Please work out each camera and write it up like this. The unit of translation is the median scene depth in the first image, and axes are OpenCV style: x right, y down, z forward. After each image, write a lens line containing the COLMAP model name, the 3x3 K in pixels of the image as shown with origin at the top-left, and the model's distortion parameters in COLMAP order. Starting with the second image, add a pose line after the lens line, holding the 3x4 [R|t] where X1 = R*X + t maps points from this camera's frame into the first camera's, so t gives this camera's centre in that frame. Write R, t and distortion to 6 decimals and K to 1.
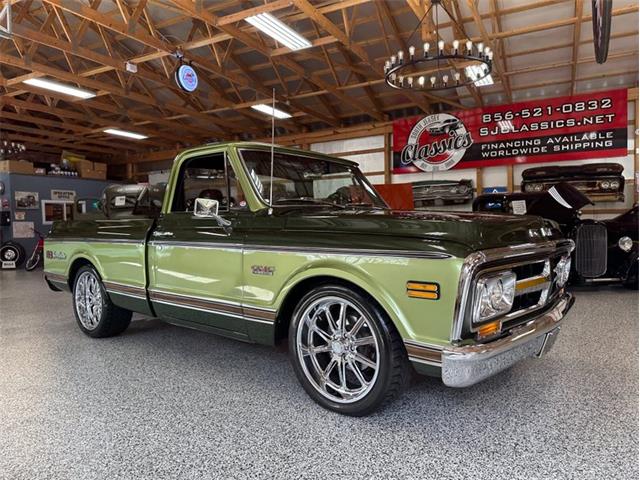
lens RADIAL K [[446.5, 0, 318.1], [0, 446.5, 245.6], [0, 0, 1]] dist [0.021318, -0.029723]
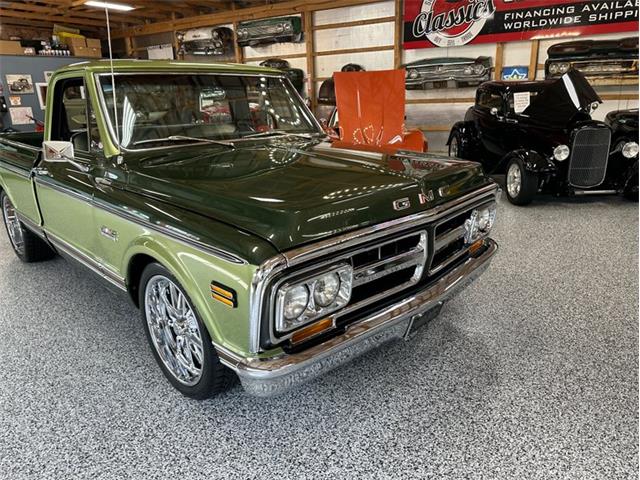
lens RADIAL K [[446.5, 0, 321.5], [0, 446.5, 241.5], [0, 0, 1]] dist [0.021318, -0.029723]
pose [[0.997309, 0.014977, -0.071769, 0.224135], [0.004964, 0.962872, 0.269912, -0.103277], [0.073147, -0.269542, 0.960206, 0.109482]]
